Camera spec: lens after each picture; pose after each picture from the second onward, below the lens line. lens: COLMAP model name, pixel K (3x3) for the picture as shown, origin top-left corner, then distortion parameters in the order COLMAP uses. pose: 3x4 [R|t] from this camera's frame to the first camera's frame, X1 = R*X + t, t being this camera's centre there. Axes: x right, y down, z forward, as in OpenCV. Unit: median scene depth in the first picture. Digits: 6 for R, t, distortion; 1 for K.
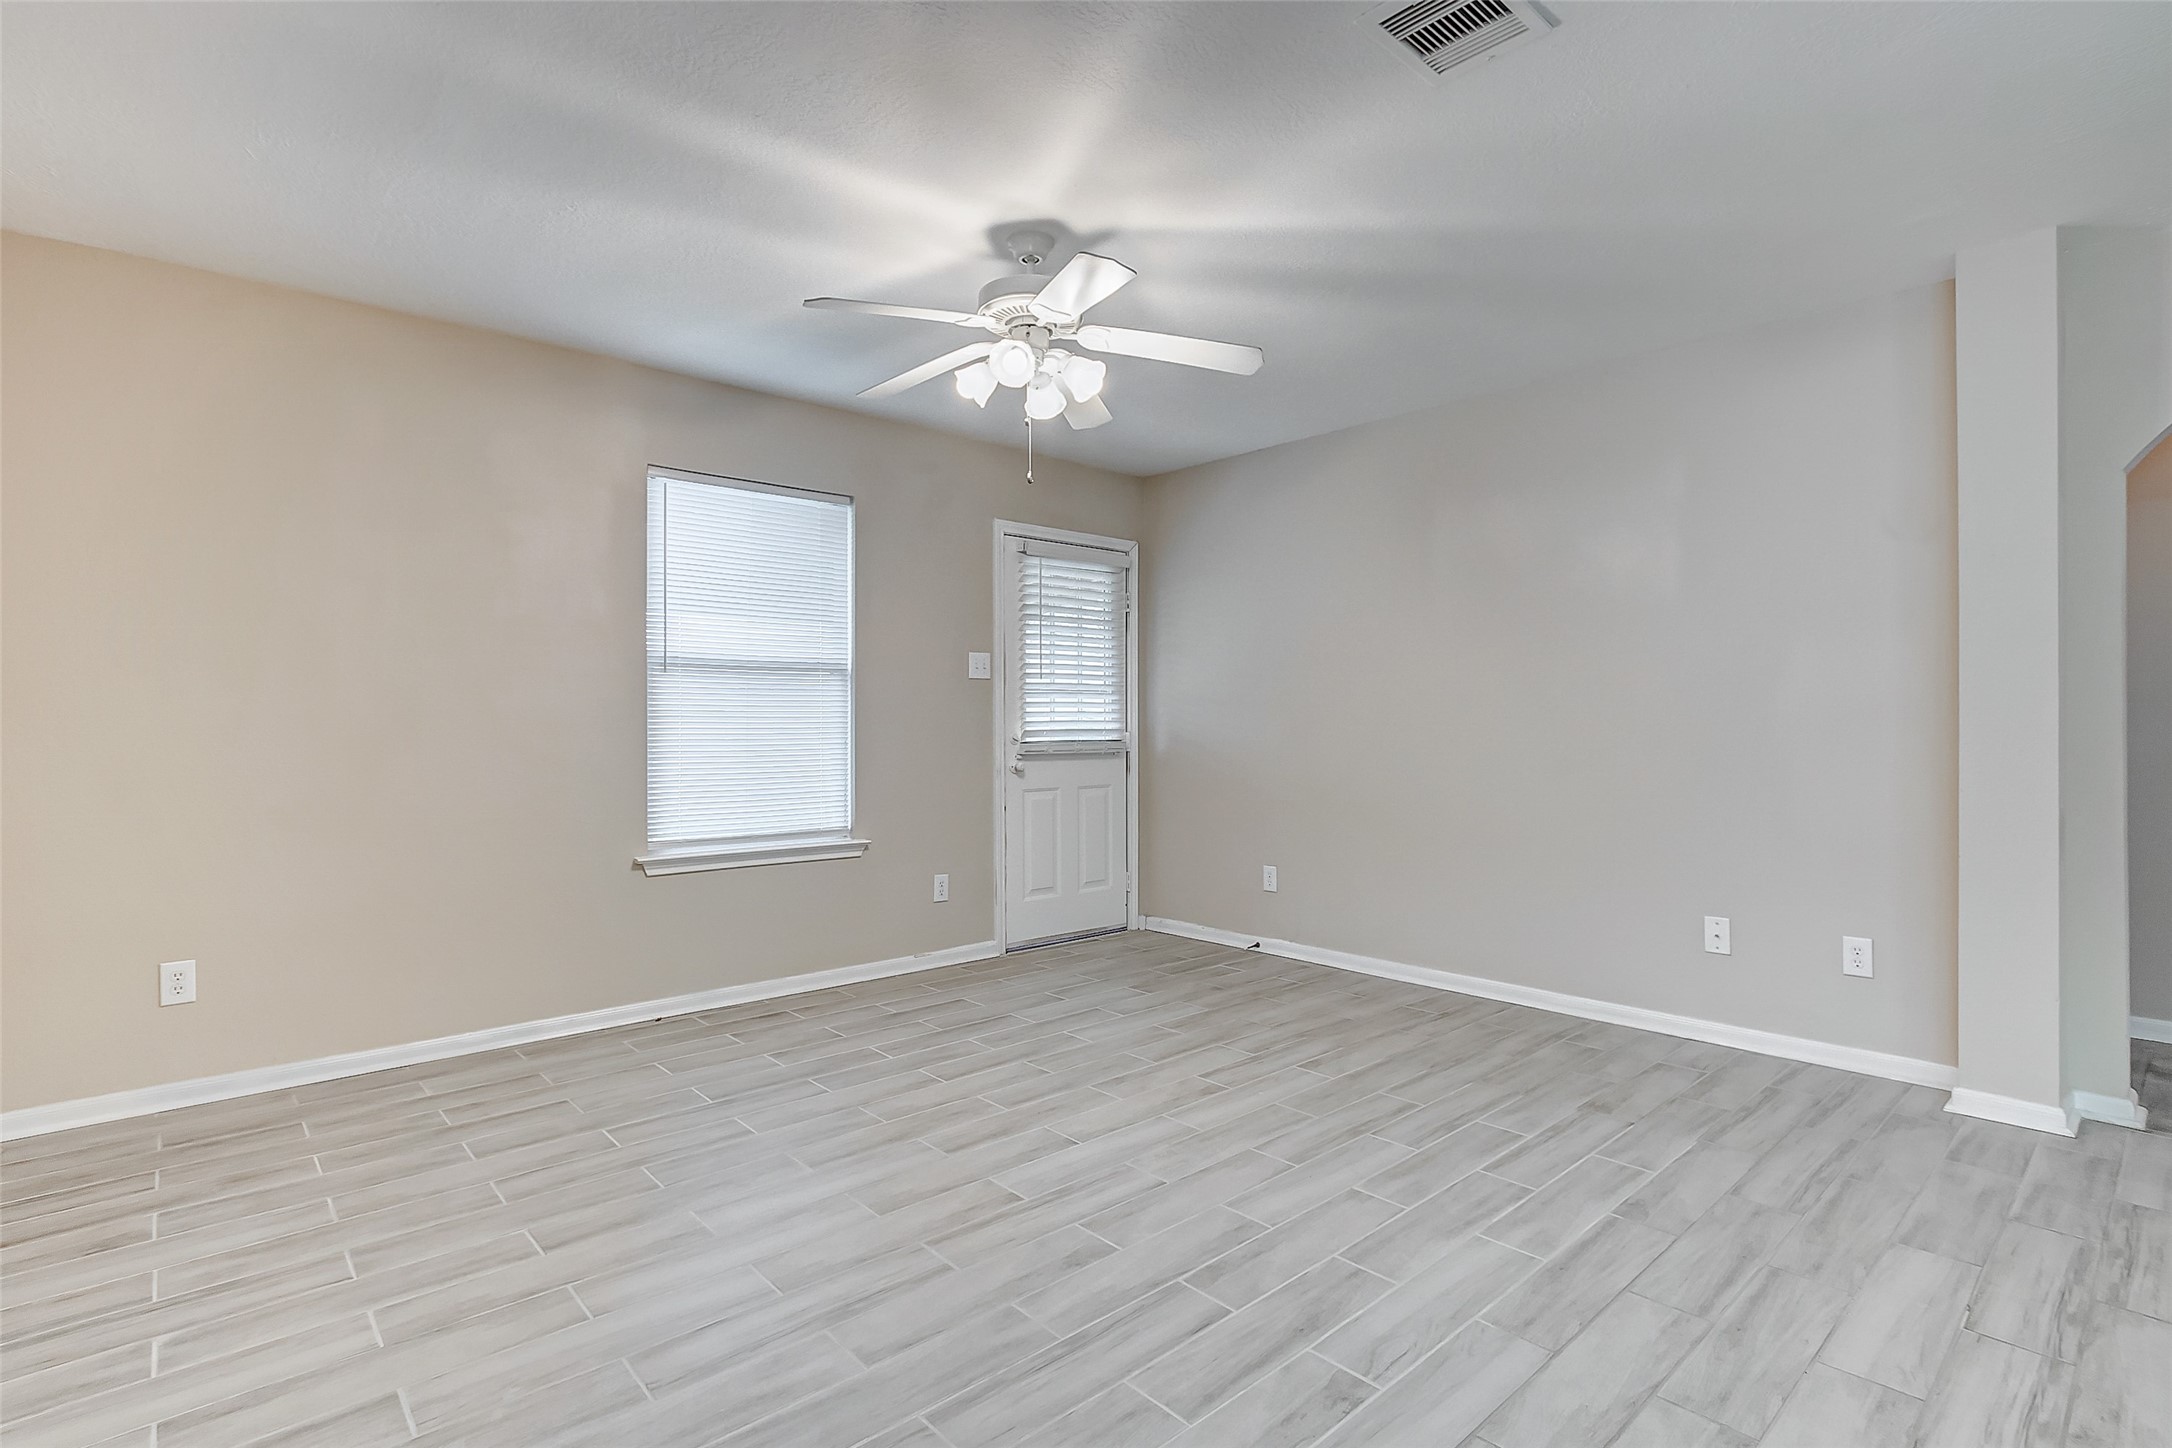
lens RADIAL K [[1057.0, 0, 1104.9], [0, 1057.0, 718.4], [0, 0, 1]] dist [-0.017346, 0.000426]
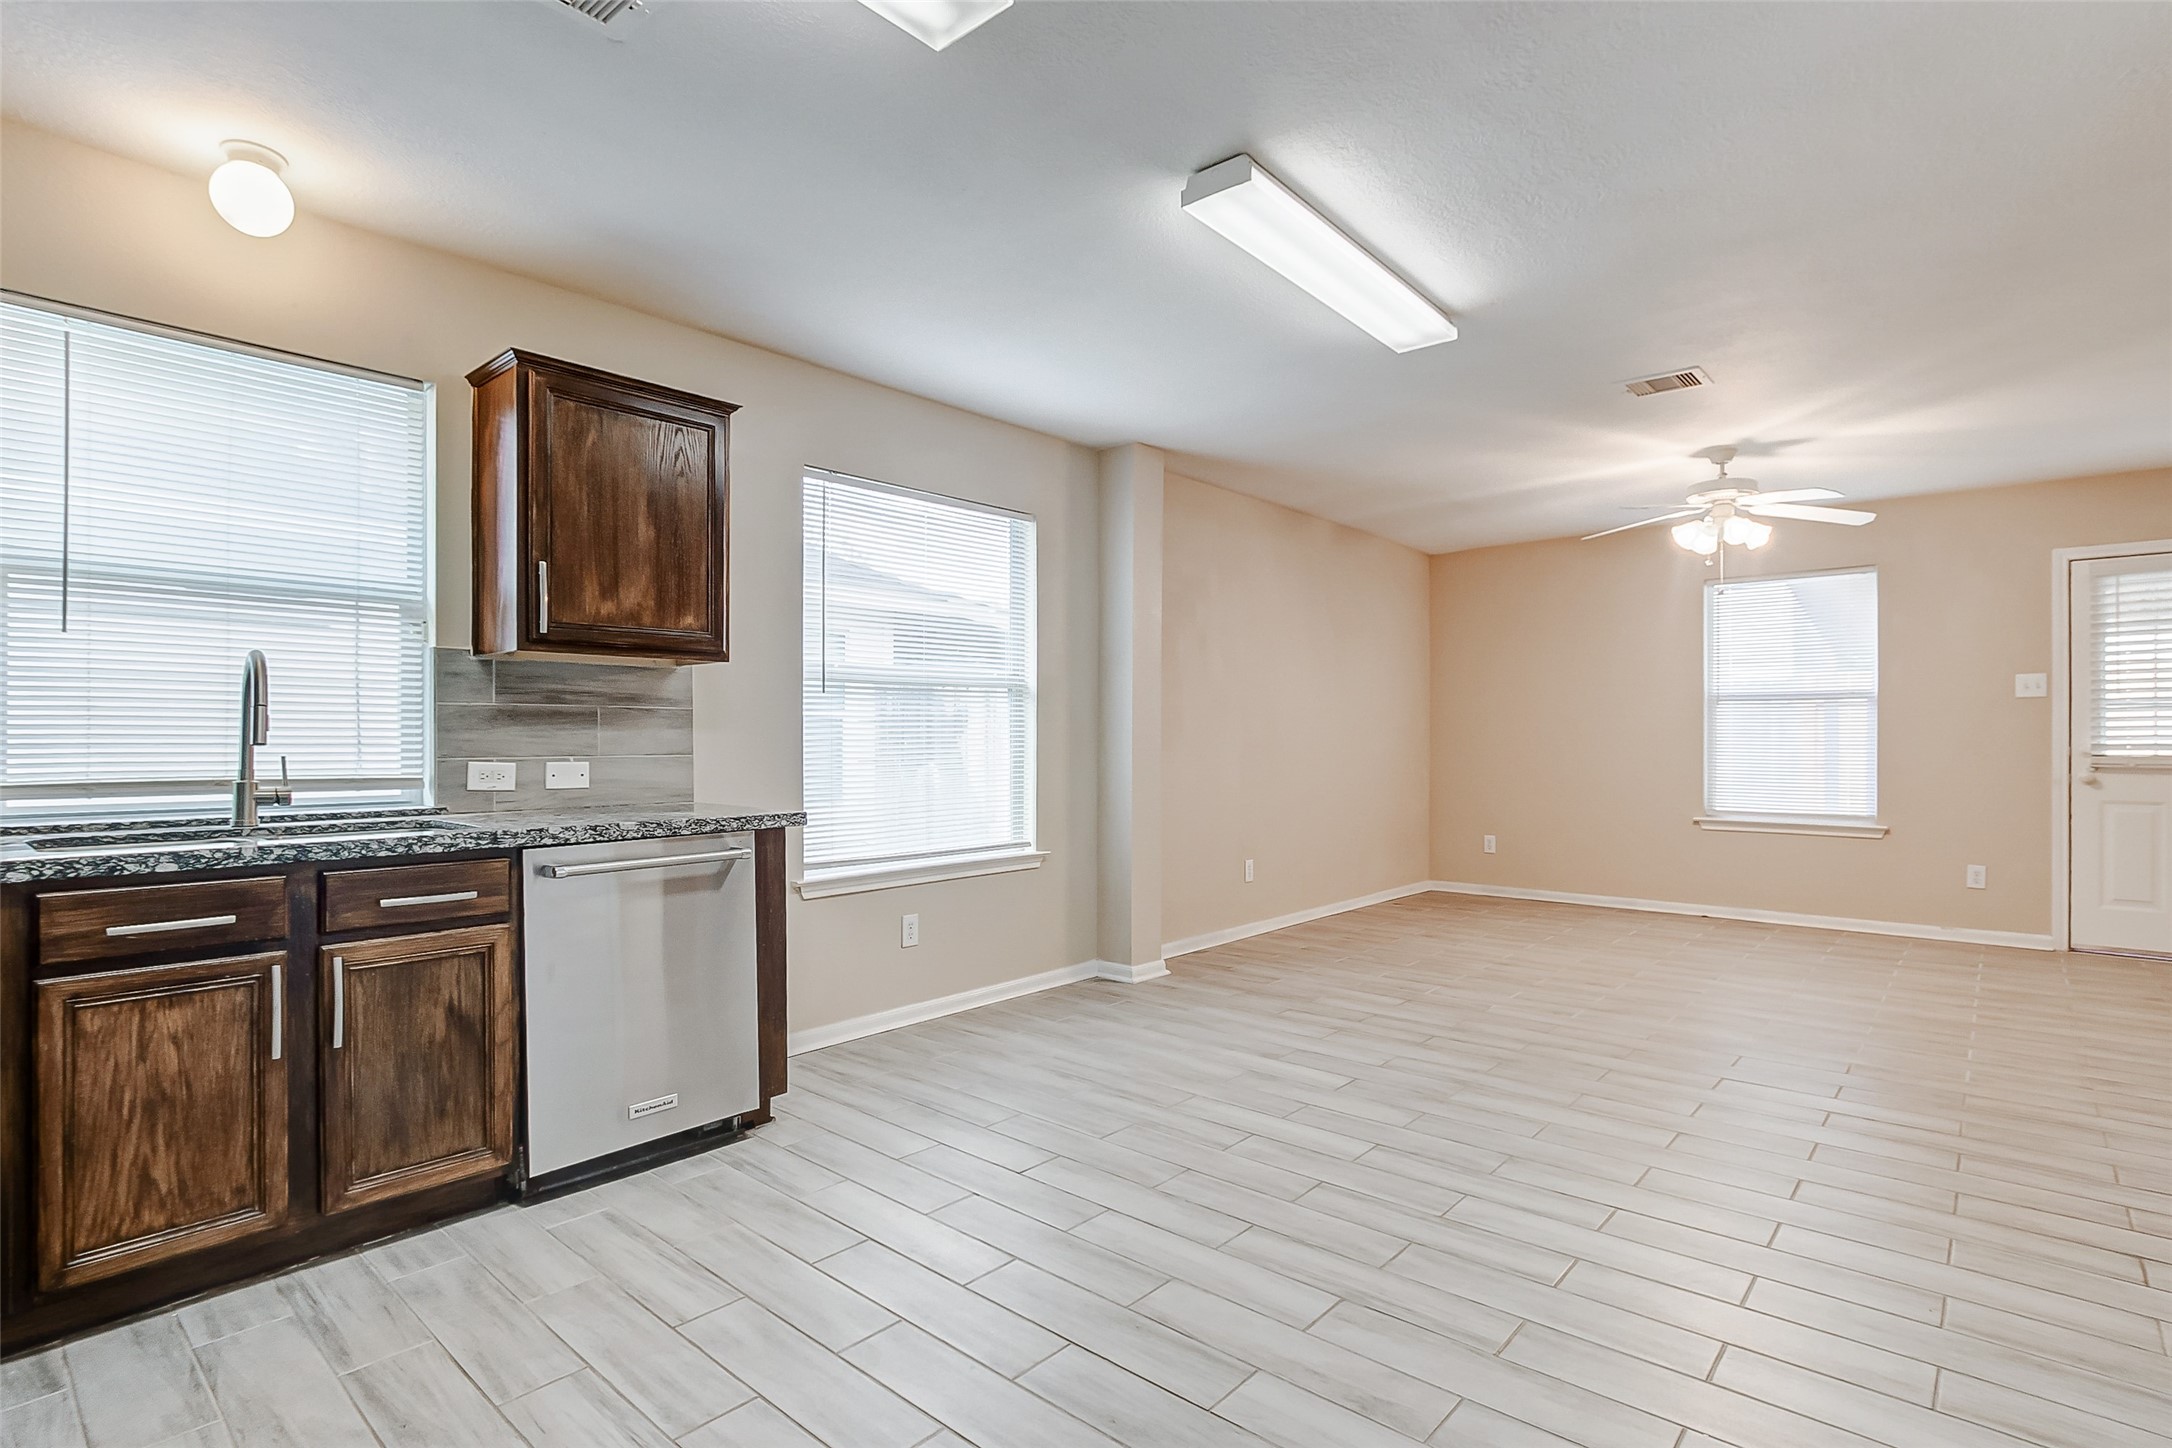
lens RADIAL K [[1063.3, 0, 1092.9], [0, 1063.3, 737.1], [0, 0, 1]] dist [-0.014970, 0.000642]
pose [[0.100722, 0.000764, -0.994914, 1.525818], [0.003330, 0.999994, 0.001105, -0.000193], [0.994909, -0.003424, 0.100719, -0.196124]]
